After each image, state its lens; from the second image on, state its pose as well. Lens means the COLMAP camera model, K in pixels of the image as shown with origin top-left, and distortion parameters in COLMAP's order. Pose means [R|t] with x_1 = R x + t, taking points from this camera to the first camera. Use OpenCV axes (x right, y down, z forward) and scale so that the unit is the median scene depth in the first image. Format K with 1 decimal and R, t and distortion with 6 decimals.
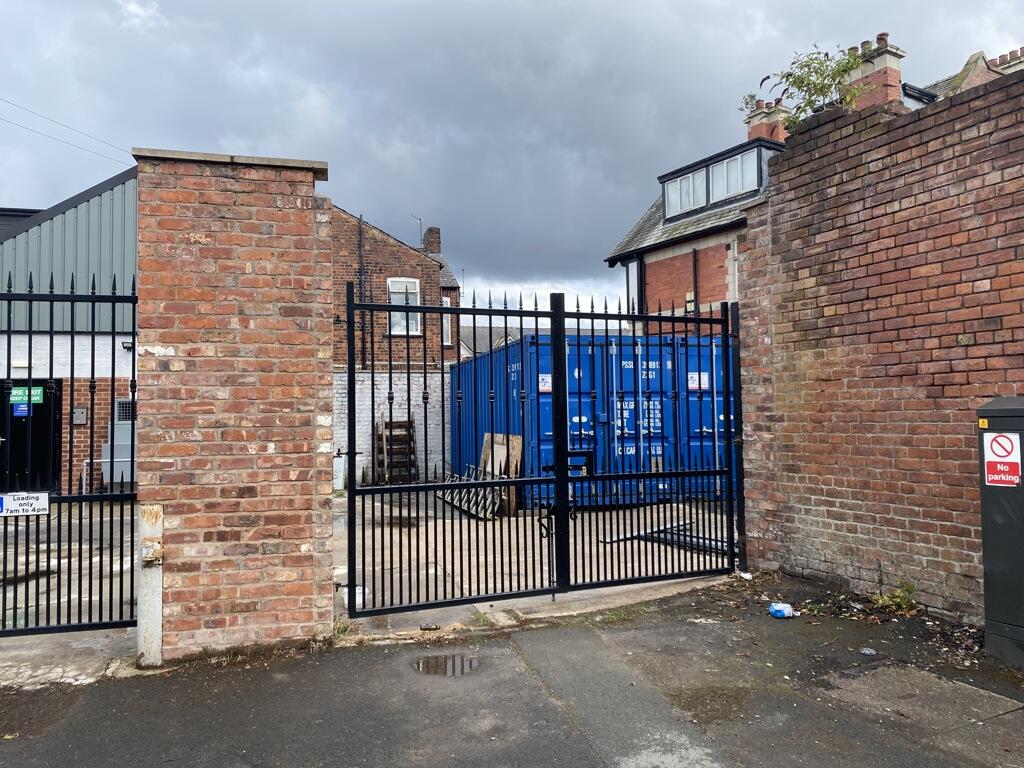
lens RADIAL K [[762.5, 0, 508.8], [0, 762.5, 385.6], [0, 0, 1]] dist [0.026867, -0.004806]
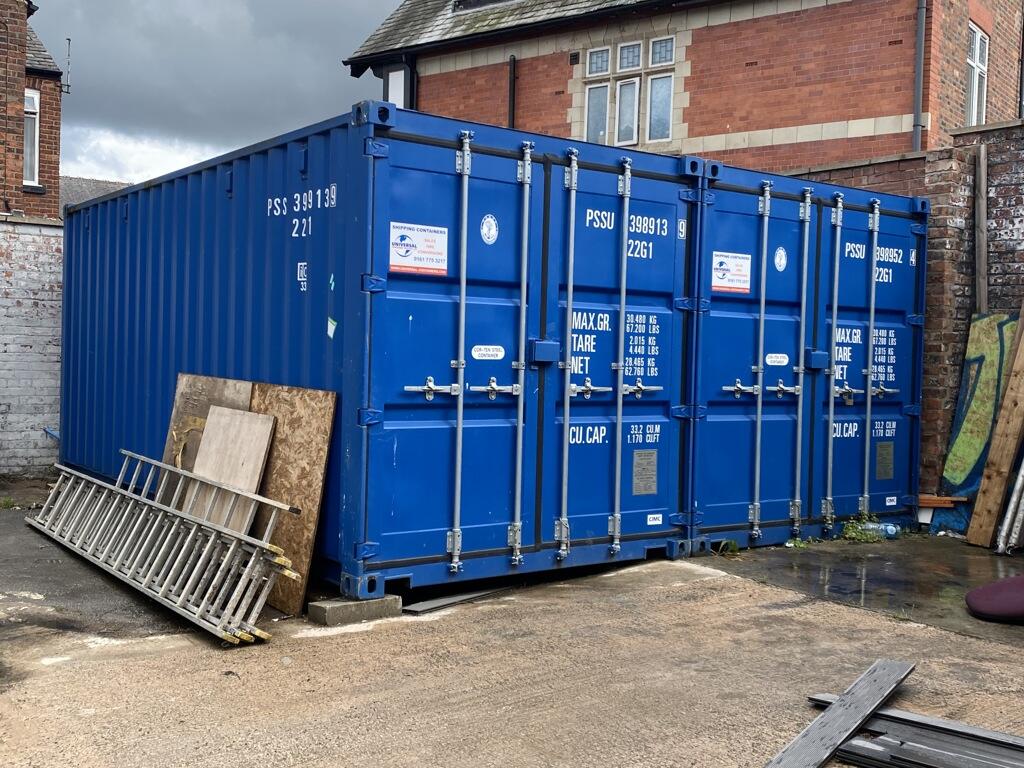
lens RADIAL K [[1073.3, 0, 519.0], [0, 1073.3, 383.5], [0, 0, 1]] dist [0.026330, 0.000000]
pose [[0.930378, 0.028356, 0.365504, -0.160076], [-0.056401, 0.996206, 0.066281, 0.043276], [-0.362238, -0.082281, 0.928447, 0.921699]]
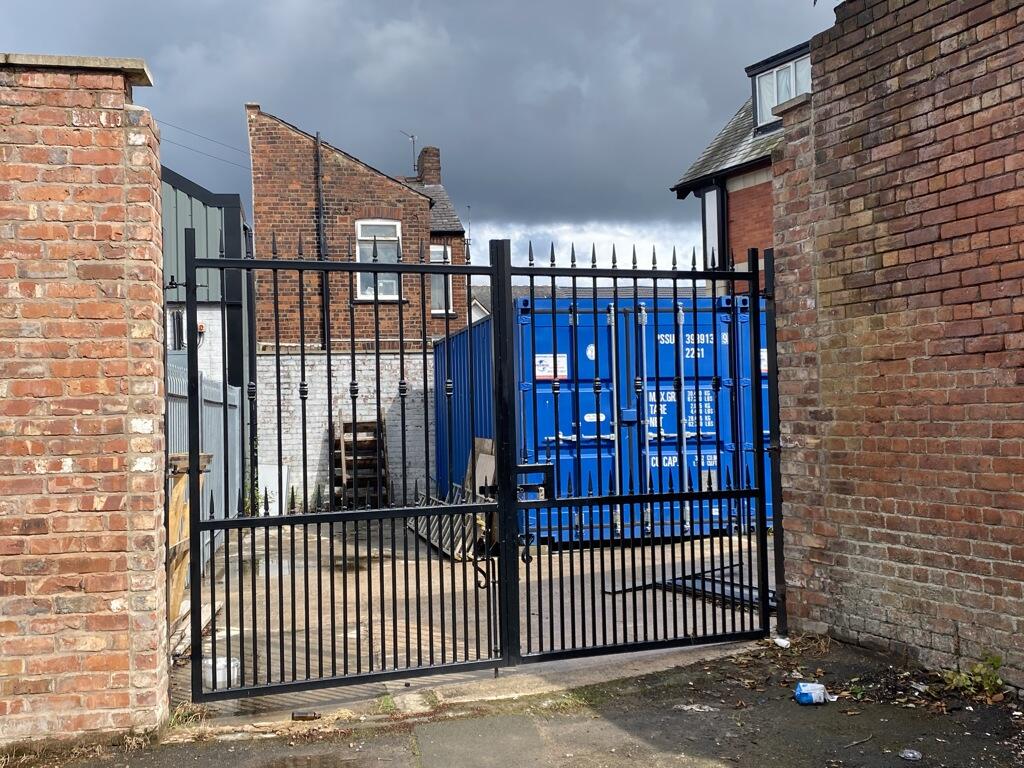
lens RADIAL K [[1073.3, 0, 510.9], [0, 1073.3, 383.4], [0, 0, 1]] dist [0.026330, 0.000000]
pose [[0.998616, -0.010401, -0.051548, 0.122690], [0.011109, 0.999848, 0.013467, -0.002485], [0.051400, -0.014021, 0.998580, 0.015458]]
